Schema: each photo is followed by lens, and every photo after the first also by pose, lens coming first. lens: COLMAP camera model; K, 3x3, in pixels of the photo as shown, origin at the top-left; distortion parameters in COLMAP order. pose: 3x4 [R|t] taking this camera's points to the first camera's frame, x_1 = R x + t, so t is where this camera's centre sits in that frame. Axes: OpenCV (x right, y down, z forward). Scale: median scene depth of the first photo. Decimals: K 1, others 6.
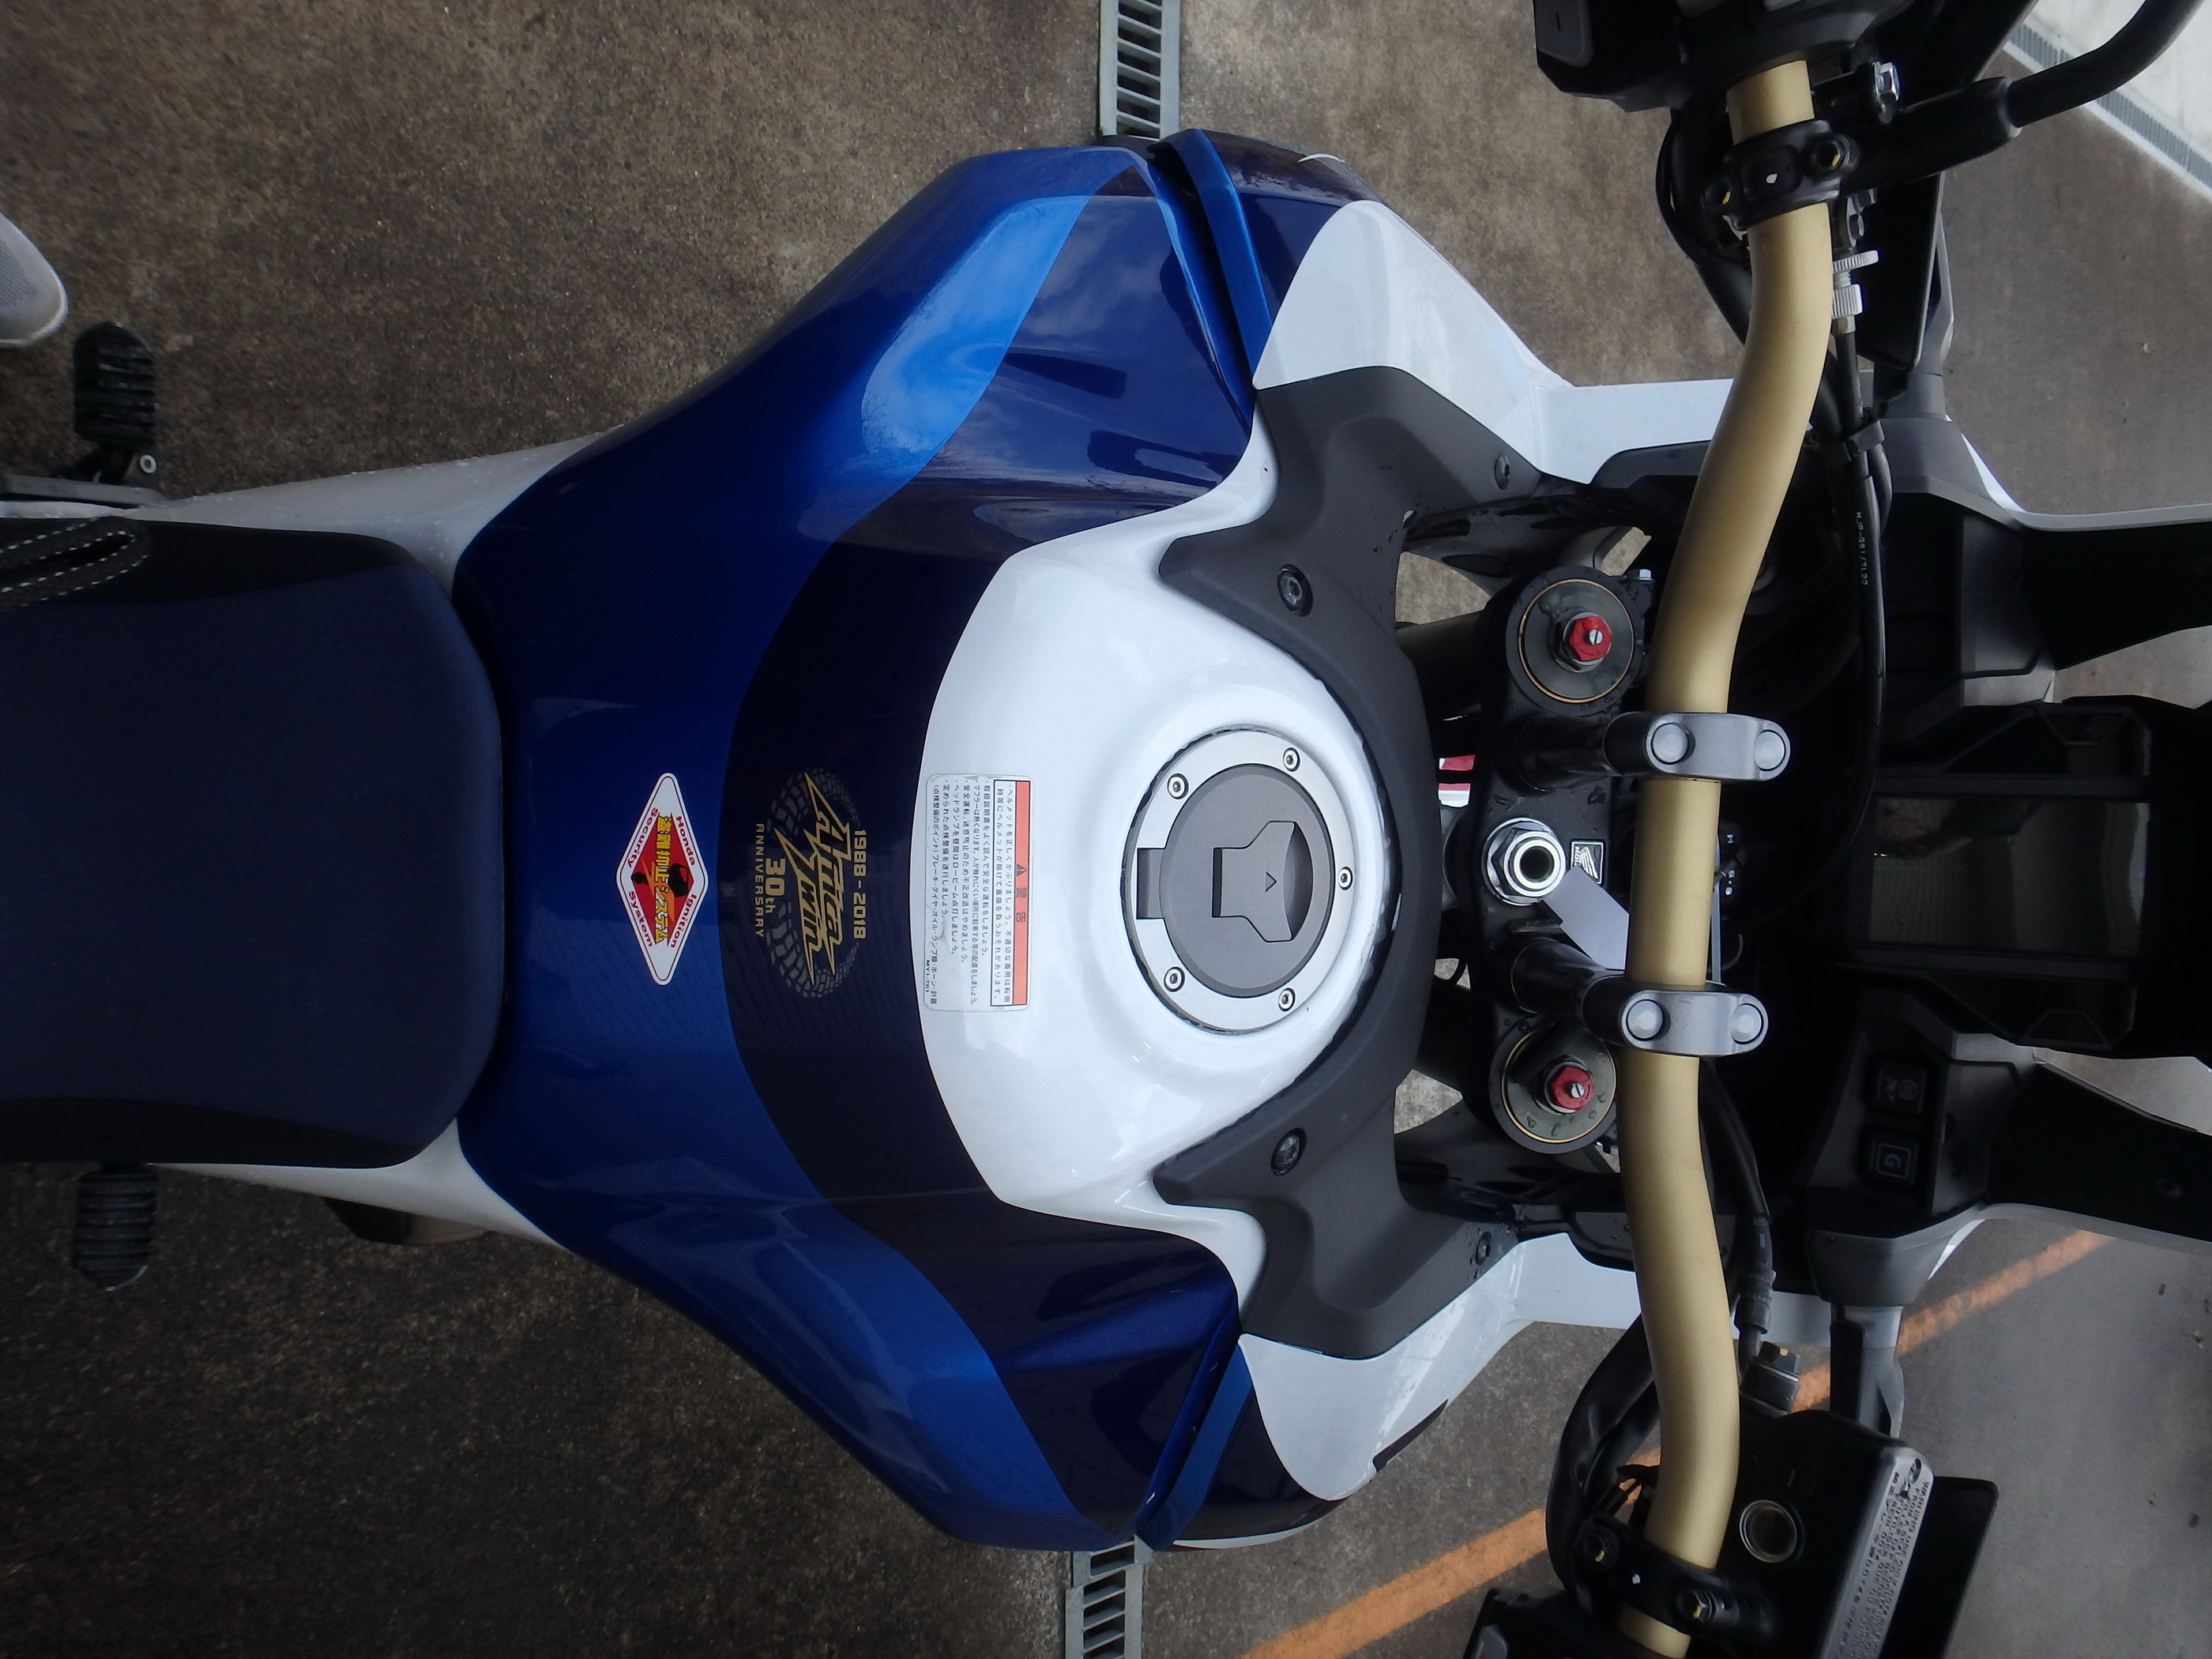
lens RADIAL K [[1372.7, 0, 1109.6], [0, 1372.7, 853.9], [0, 0, 1]] dist [-0.041640, 0.009858]
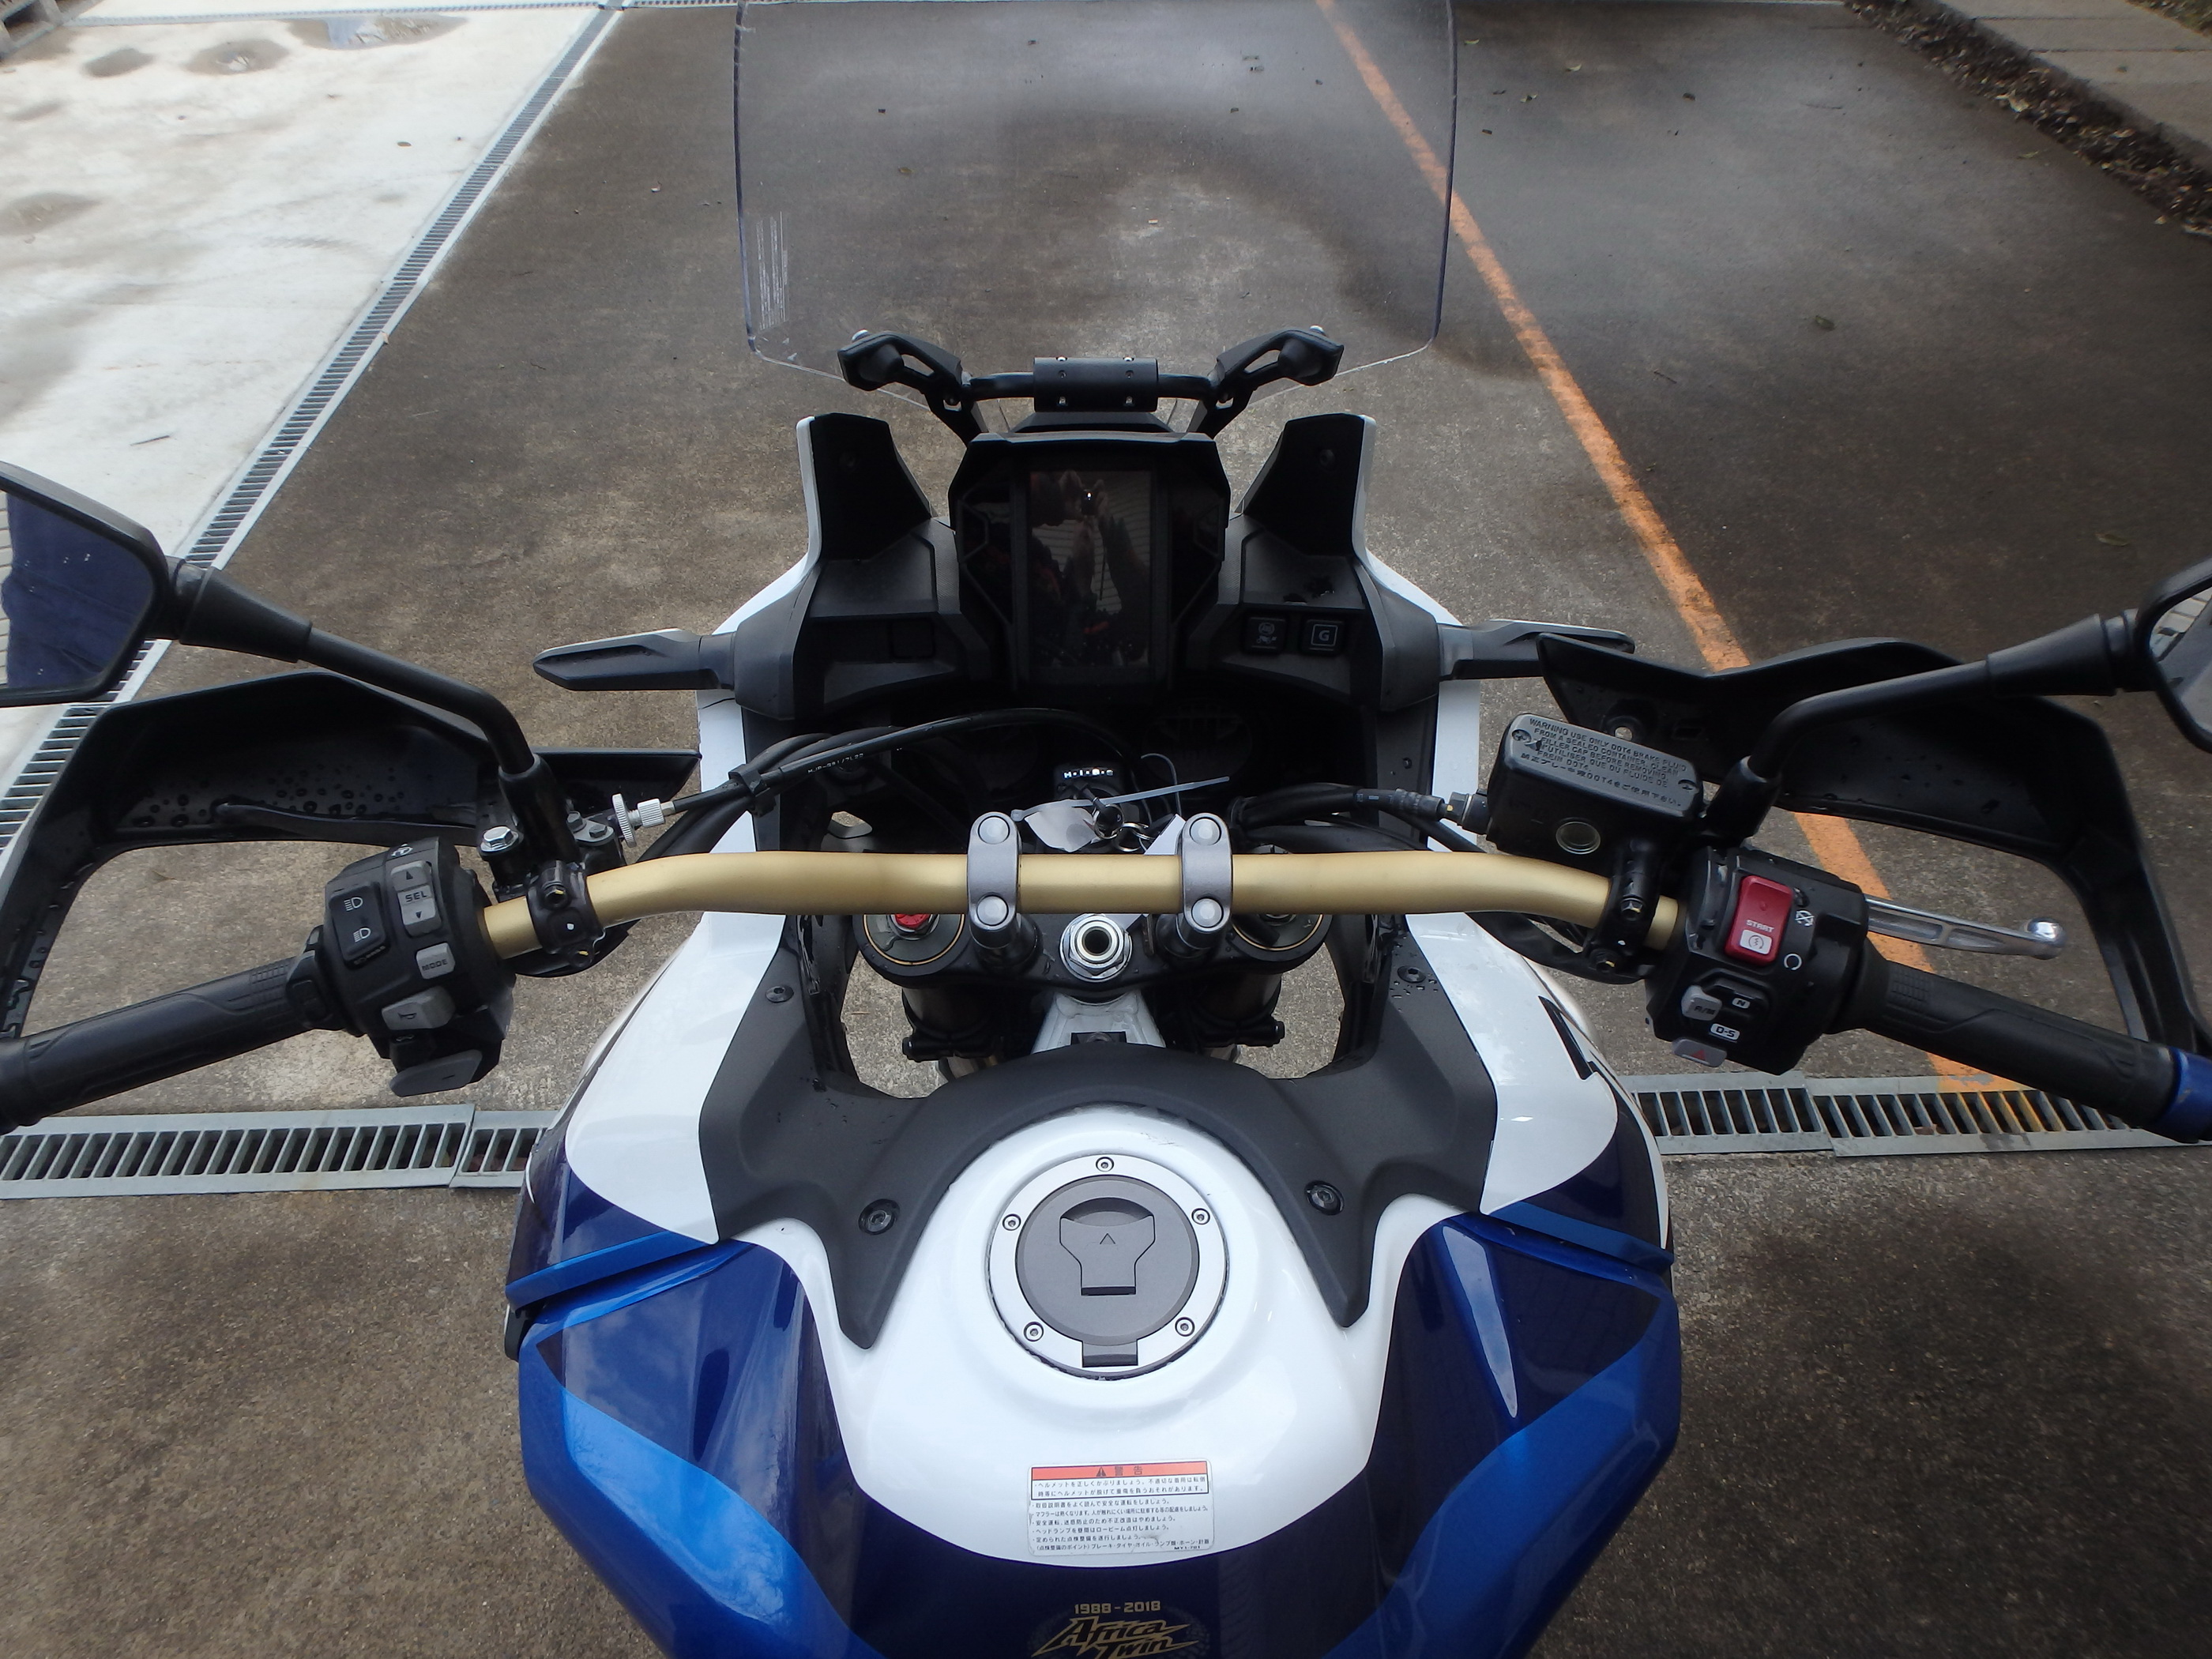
lens RADIAL K [[1372.7, 0, 1136.8], [0, 1372.7, 816.6], [0, 0, 1]] dist [-0.041640, 0.009858]
pose [[-0.045876, -0.984897, 0.166955, 0.274421], [0.998886, -0.047074, -0.003224, 0.065823], [0.011035, 0.166621, 0.985959, -0.297328]]
